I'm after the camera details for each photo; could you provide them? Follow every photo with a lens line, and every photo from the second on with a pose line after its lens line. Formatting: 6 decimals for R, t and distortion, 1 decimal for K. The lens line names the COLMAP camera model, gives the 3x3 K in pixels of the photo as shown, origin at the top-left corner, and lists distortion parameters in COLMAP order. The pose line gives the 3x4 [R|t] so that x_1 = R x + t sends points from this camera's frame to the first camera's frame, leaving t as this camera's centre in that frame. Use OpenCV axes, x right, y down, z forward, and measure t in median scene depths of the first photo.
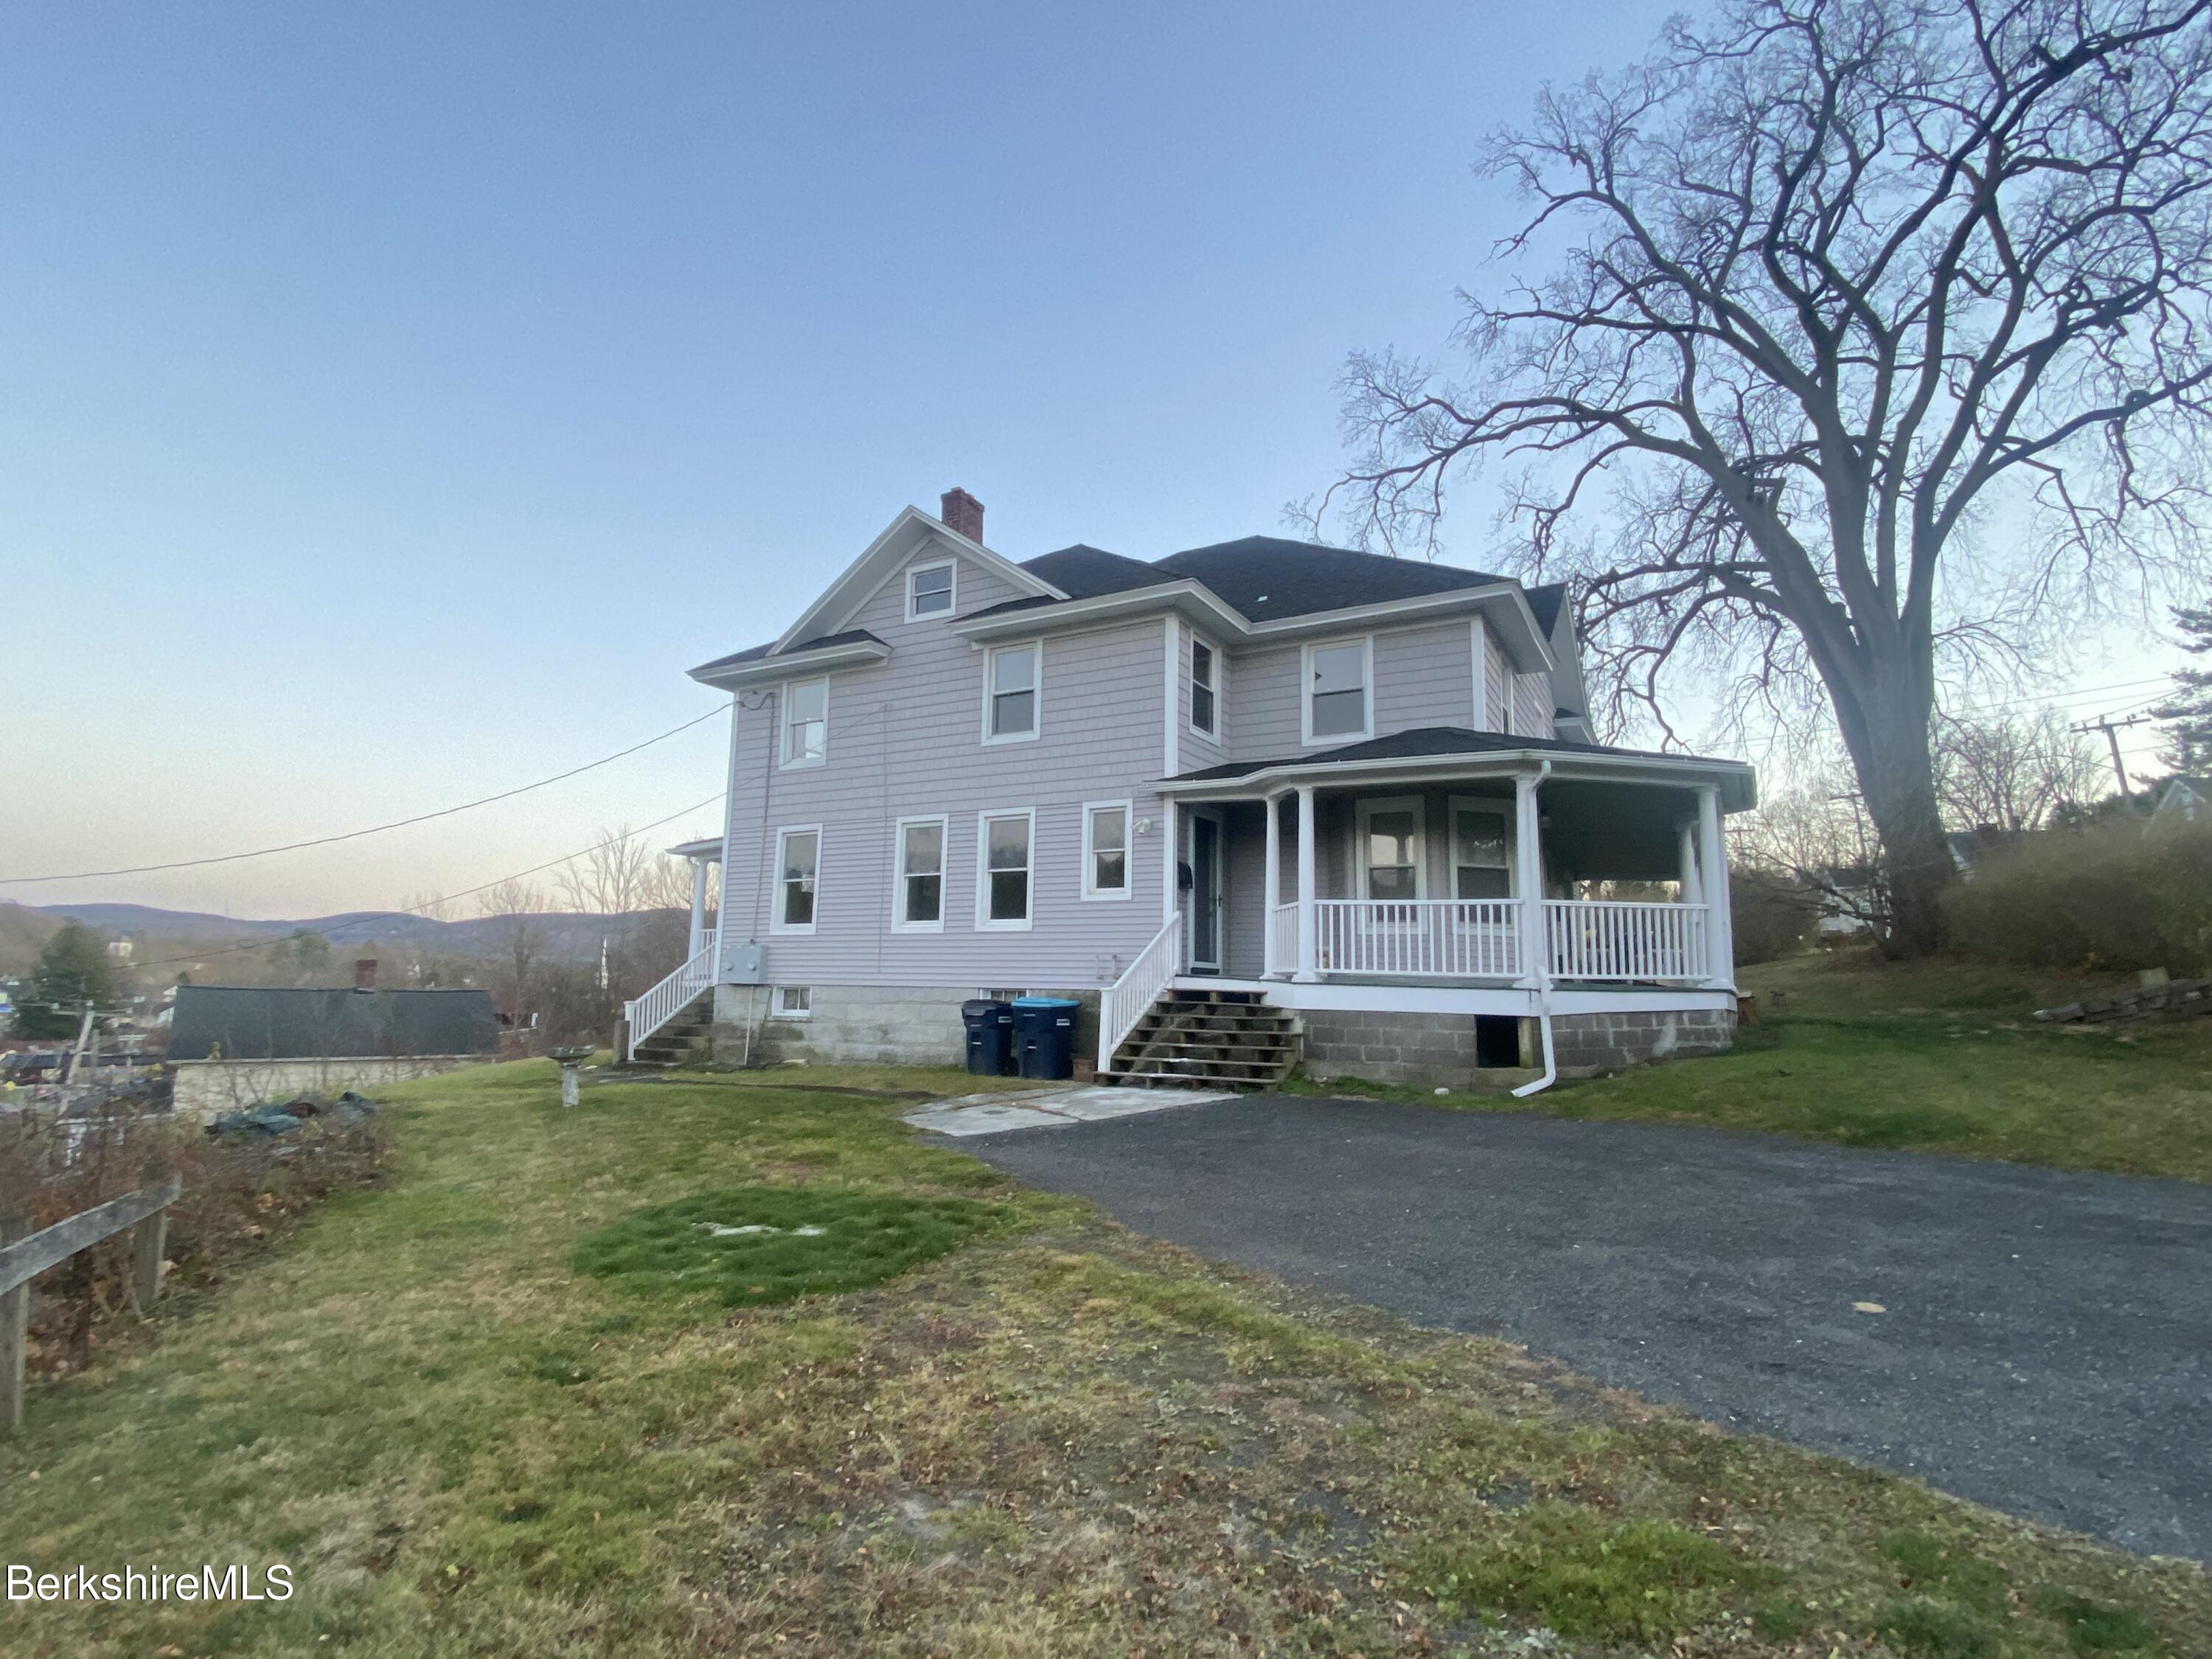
lens RADIAL K [[1099.3, 0, 1106.0], [0, 1099.3, 829.5], [0, 0, 1]] dist [0.059580, -0.062770]
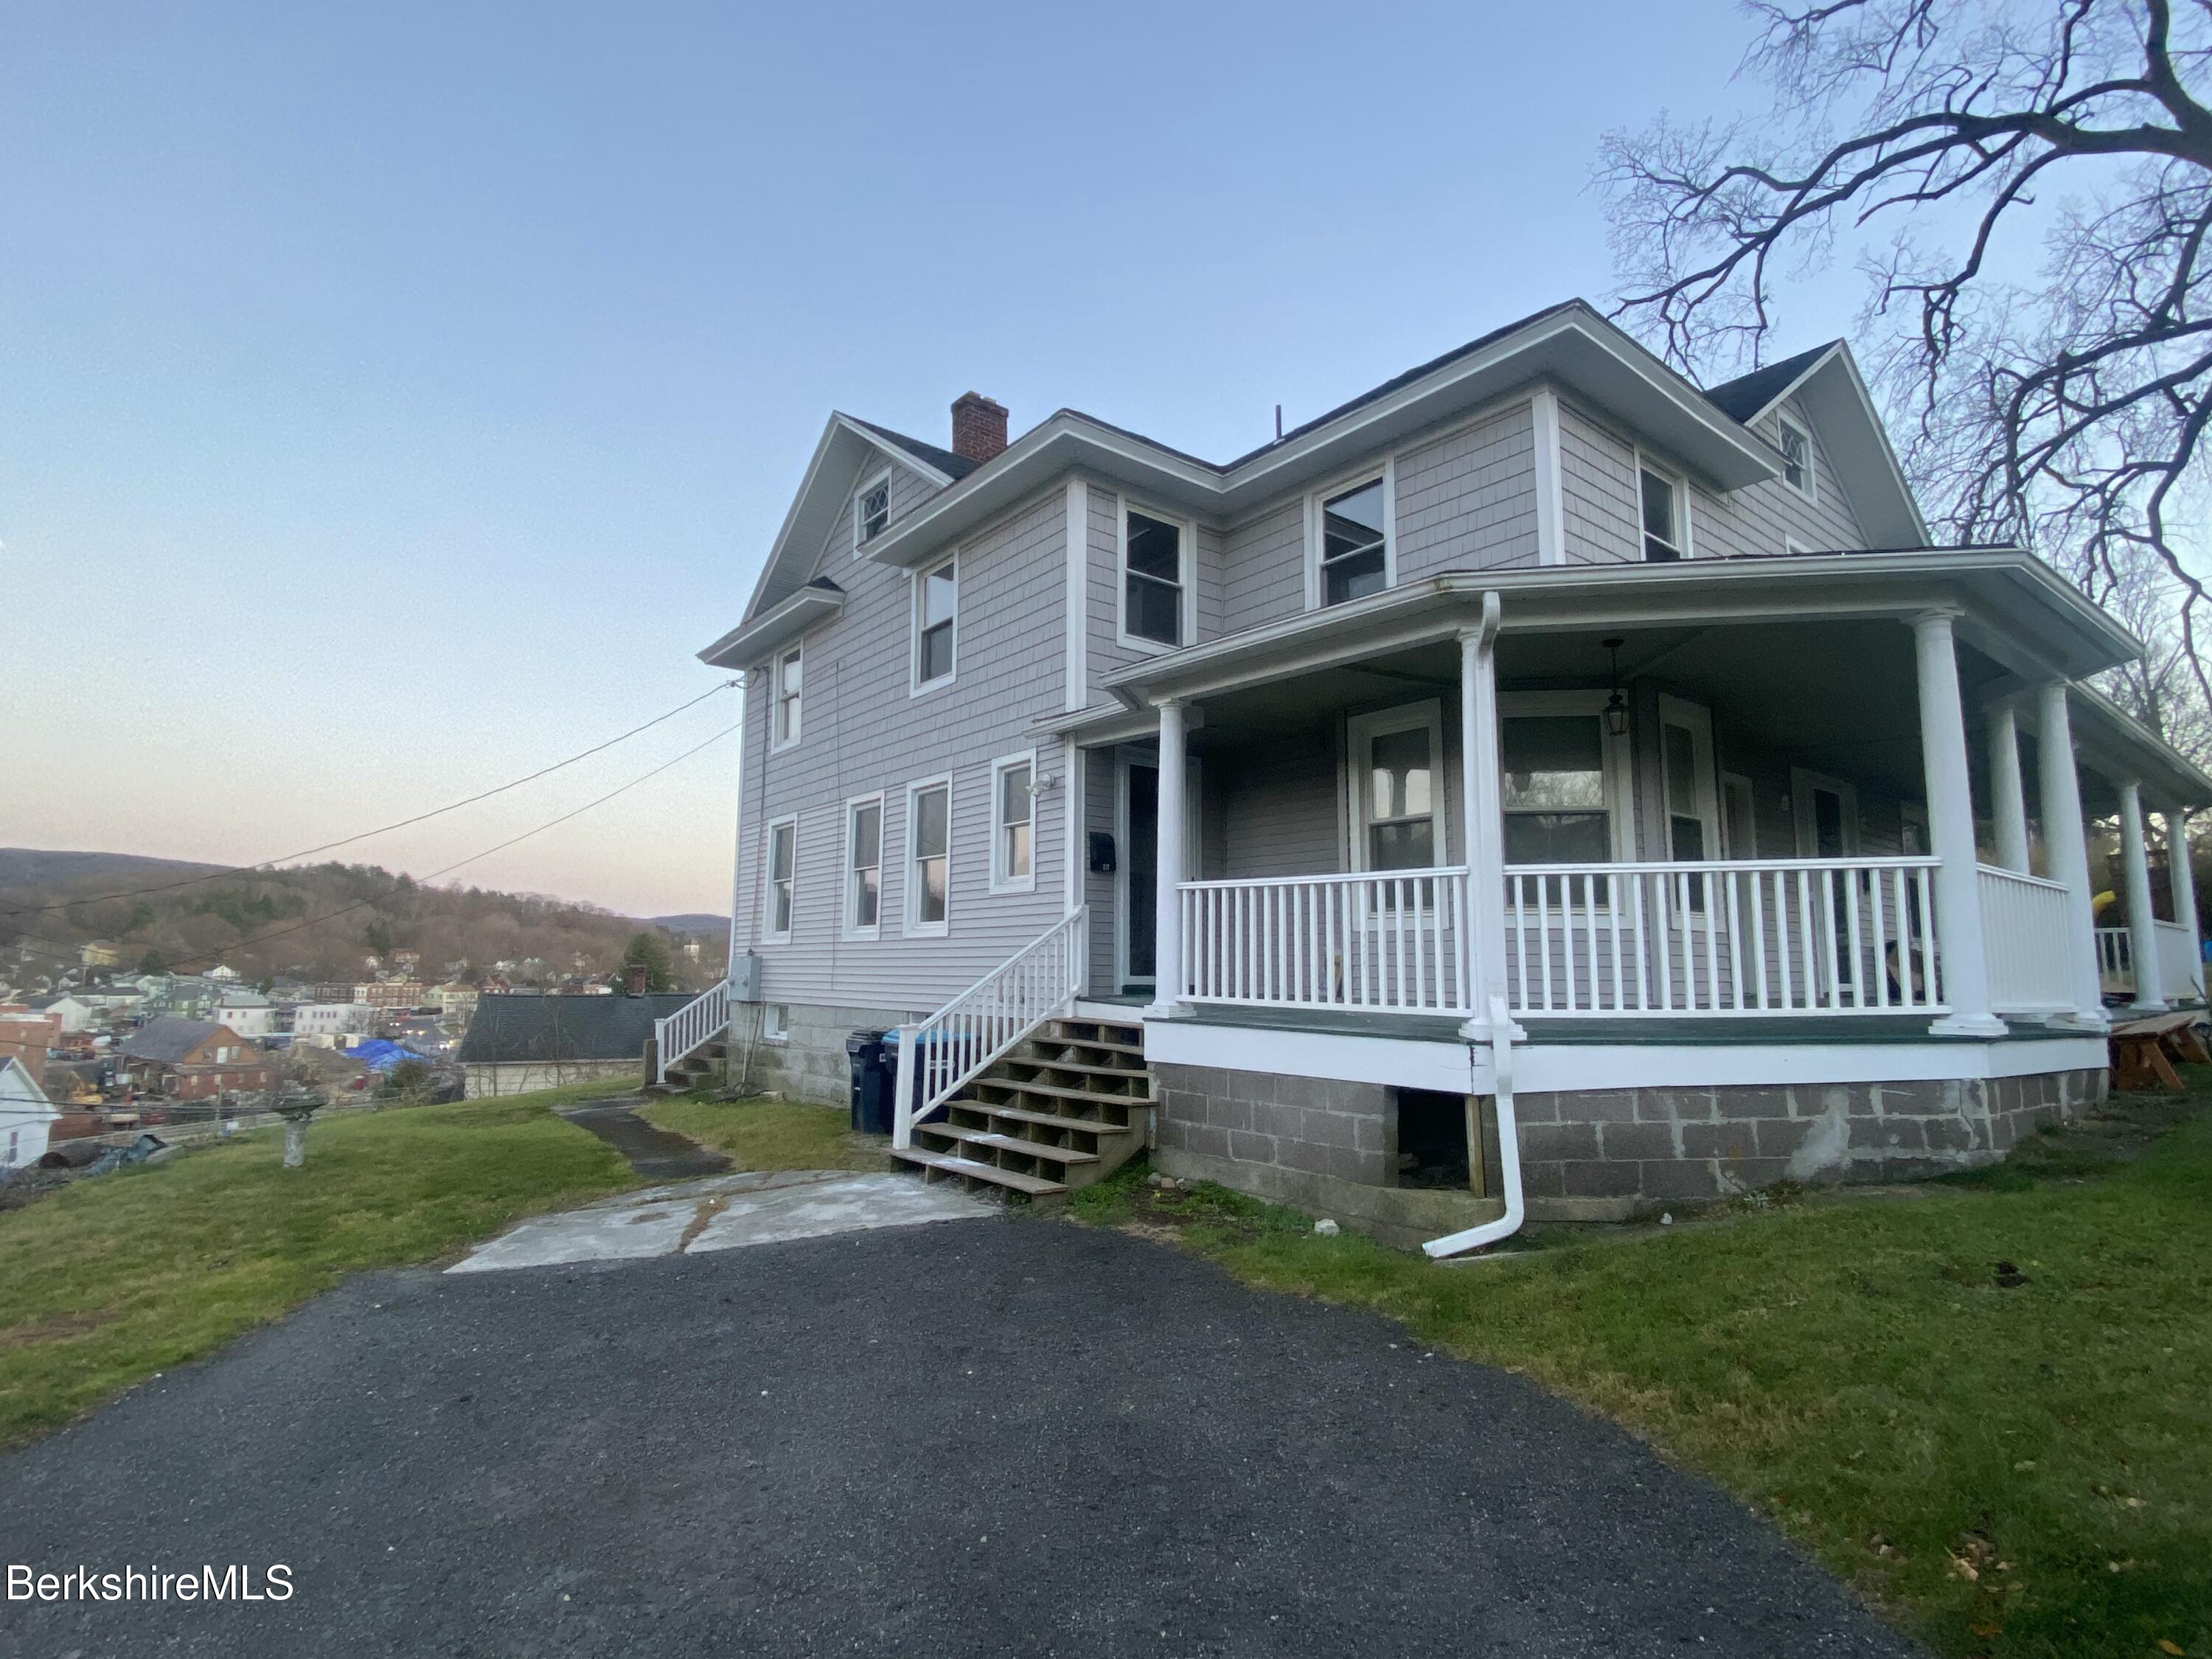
lens RADIAL K [[1095.0, 0, 1106.0], [0, 1095.0, 829.5], [0, 0, 1]] dist [0.023687, -0.026713]
pose [[0.925054, -0.061035, -0.374900, 0.301580], [0.065968, 0.997822, 0.000325, 0.025234], [0.374064, -0.025032, 0.927065, 0.335900]]
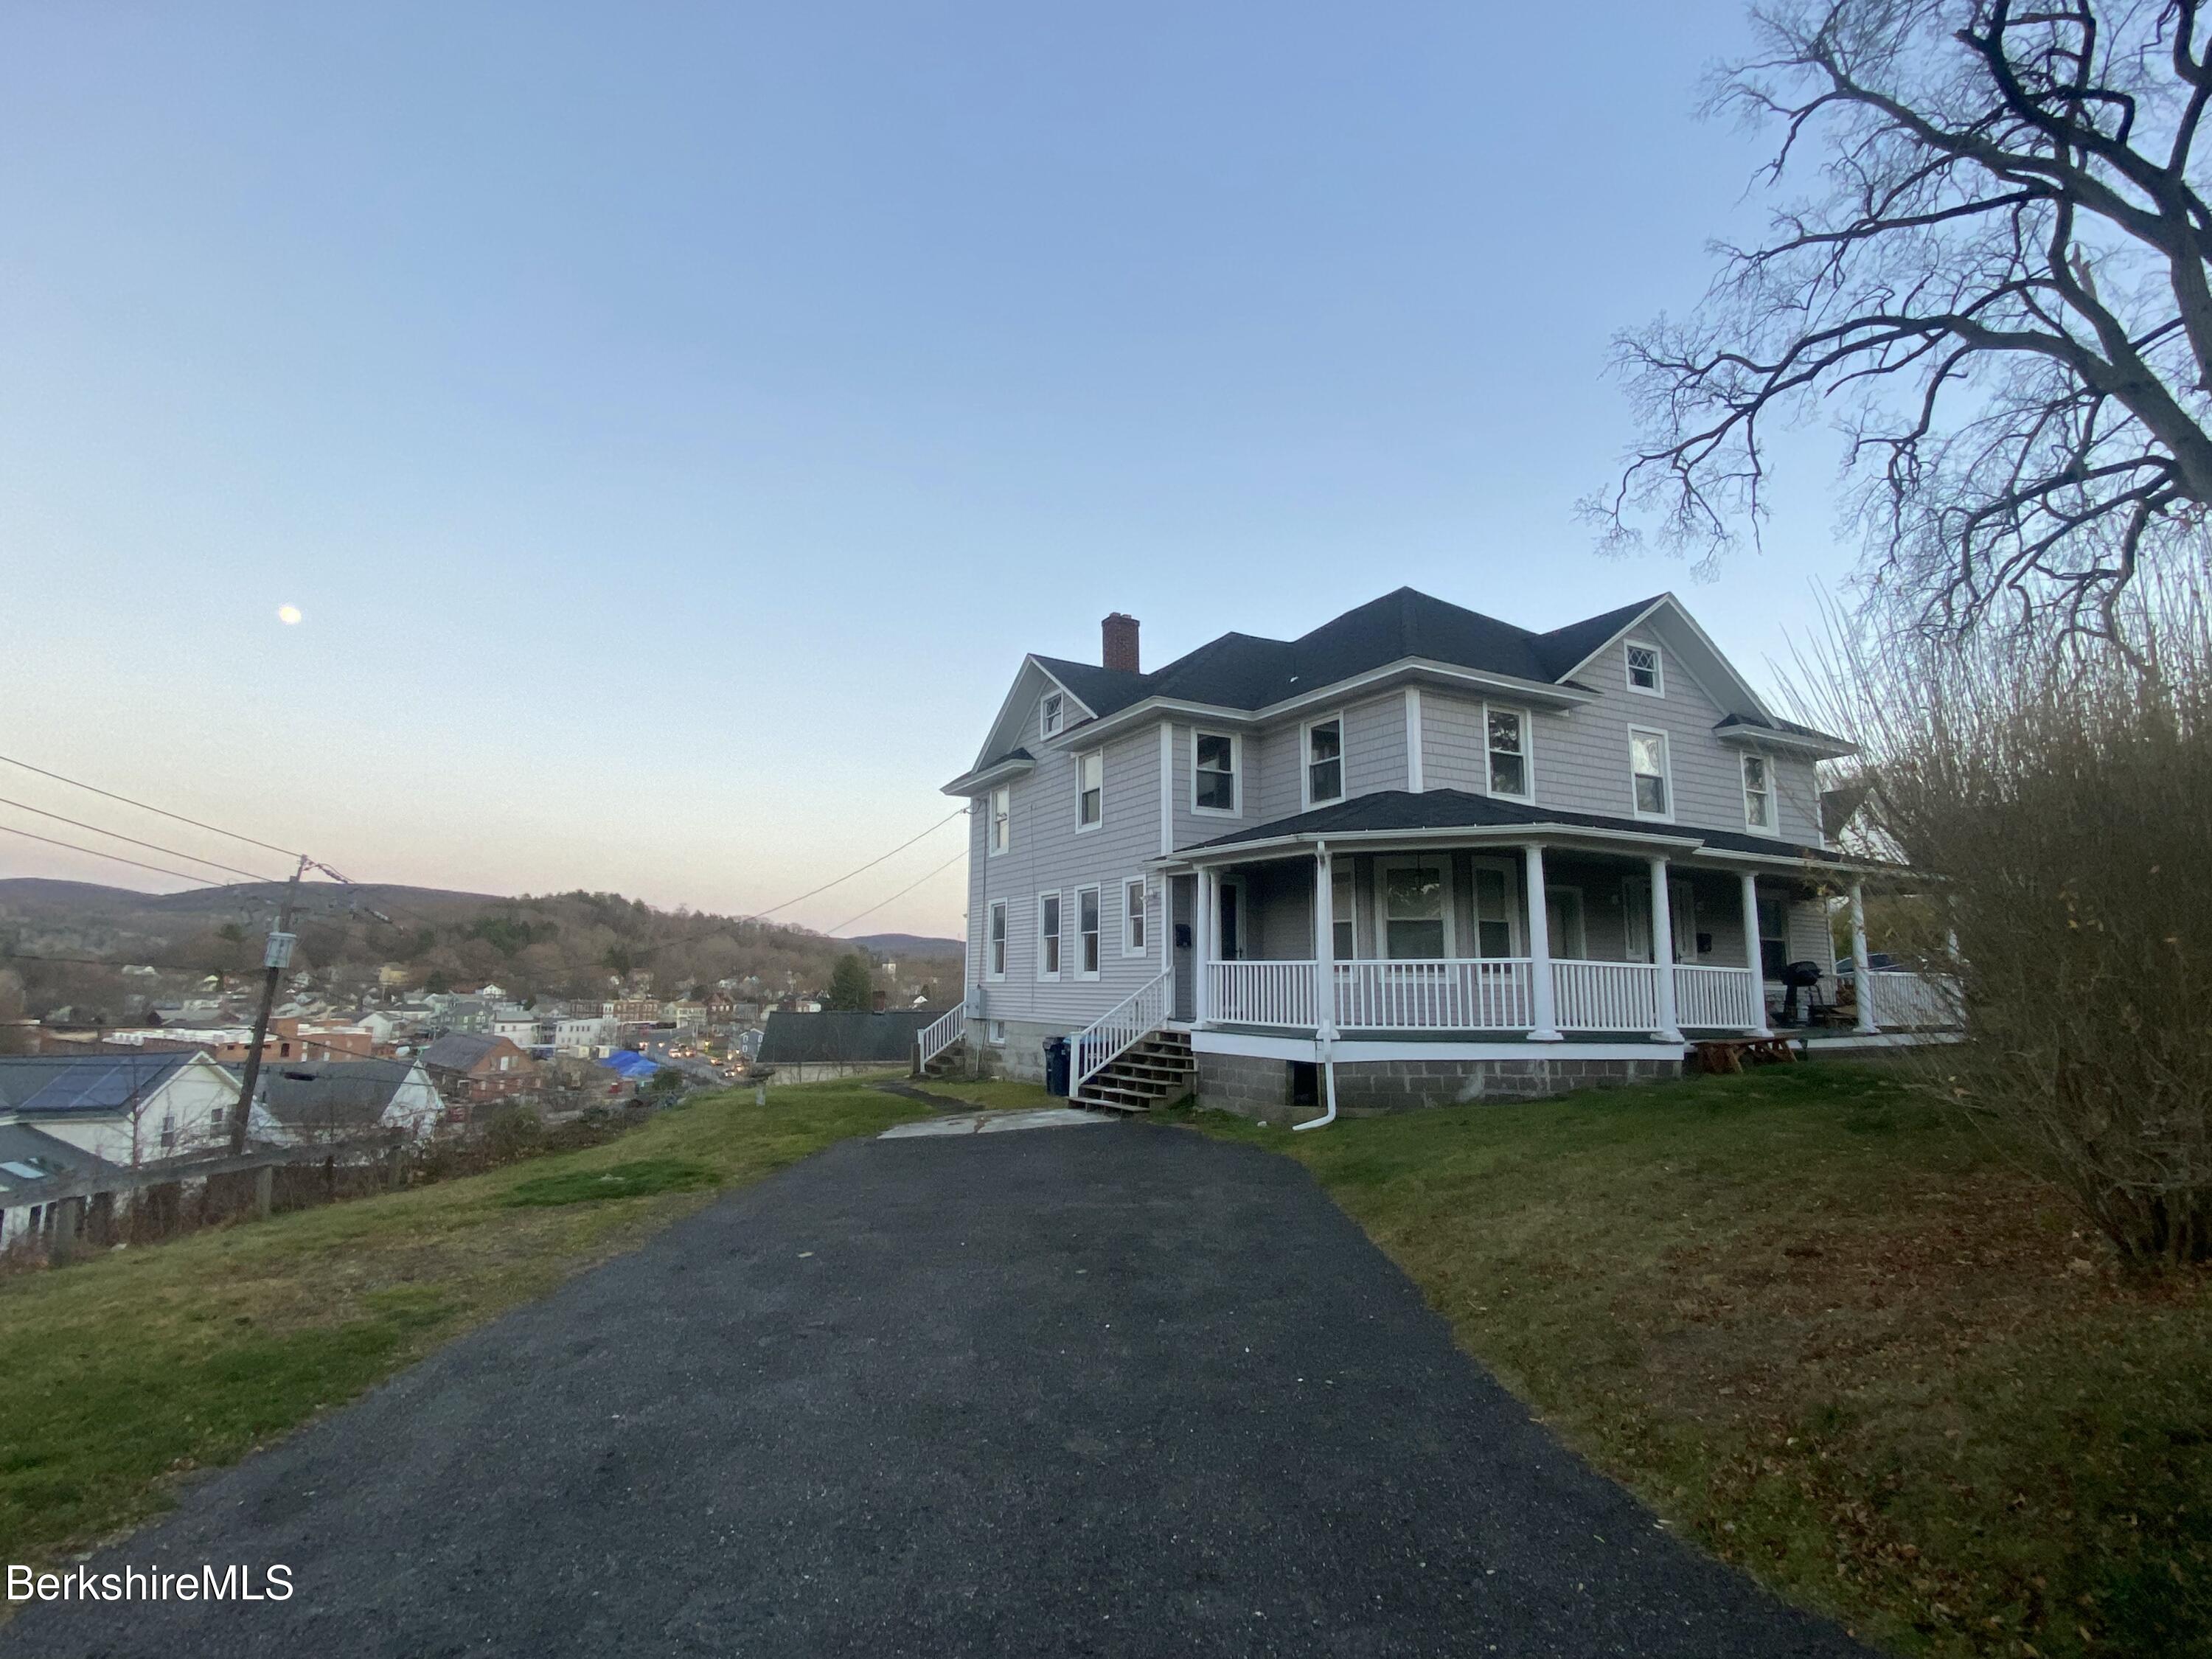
lens RADIAL K [[1099.3, 0, 1106.0], [0, 1099.3, 829.5], [0, 0, 1]] dist [0.059580, -0.062770]
pose [[0.851118, -0.085792, -0.517917, 0.580134], [0.084094, 0.996097, -0.026806, -0.044635], [0.518196, -0.020739, 0.855011, -0.069065]]
